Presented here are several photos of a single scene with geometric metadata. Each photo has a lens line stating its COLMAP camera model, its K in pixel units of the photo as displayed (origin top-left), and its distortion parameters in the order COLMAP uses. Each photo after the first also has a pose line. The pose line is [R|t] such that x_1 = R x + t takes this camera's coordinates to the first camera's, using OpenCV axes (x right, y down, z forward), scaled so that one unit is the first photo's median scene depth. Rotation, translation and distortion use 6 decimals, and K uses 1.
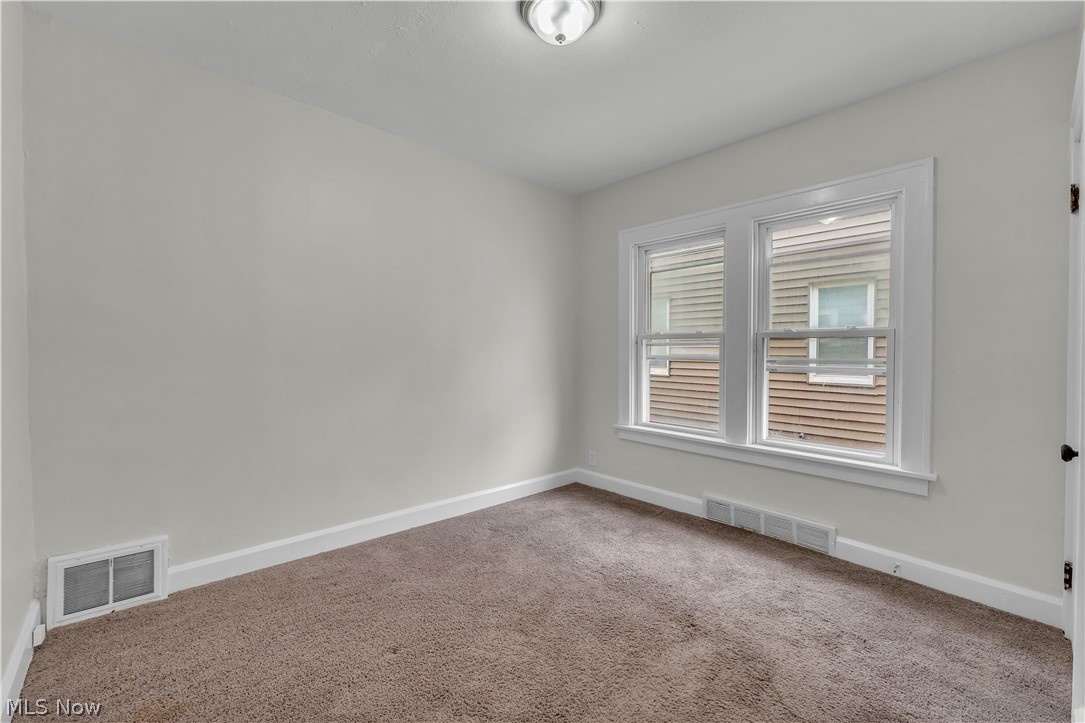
lens RADIAL K [[443.0, 0, 542.5], [0, 443.0, 361.5], [0, 0, 1]] dist [0.000594, 0.000184]
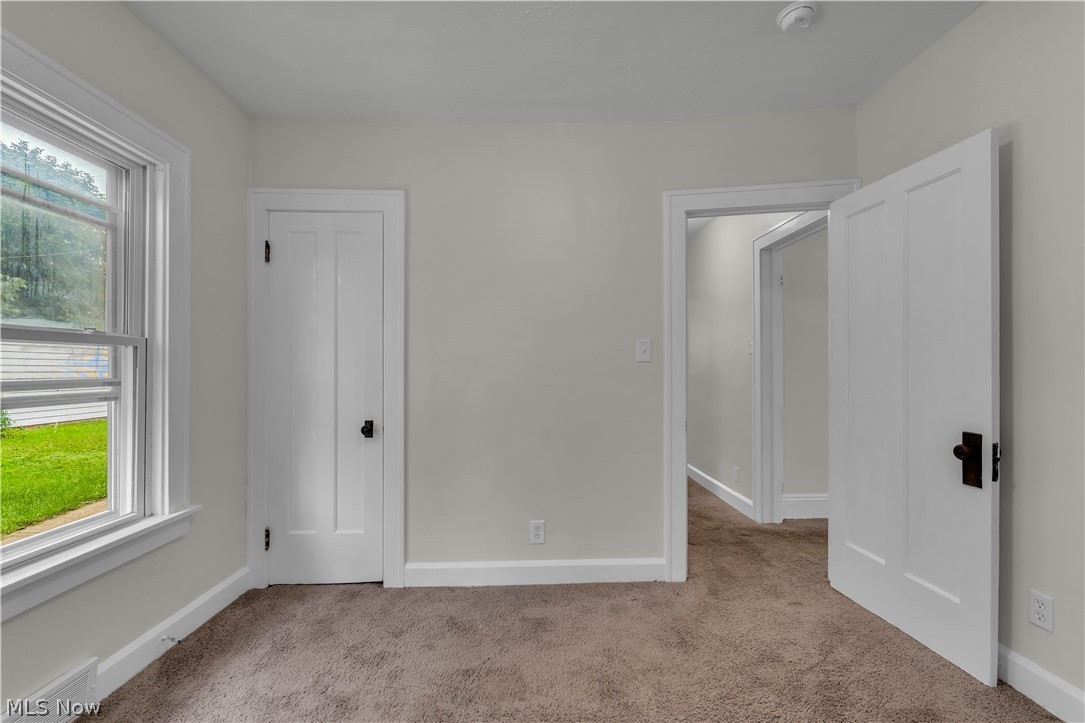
lens RADIAL K [[443.0, 0, 542.5], [0, 443.0, 361.5], [0, 0, 1]] dist [0.000594, 0.000184]
pose [[-0.757739, 0.003419, 0.652549, -0.285890], [0.006706, 0.999974, 0.002547, -0.038475], [-0.652523, 0.006306, -0.757742, 1.456416]]
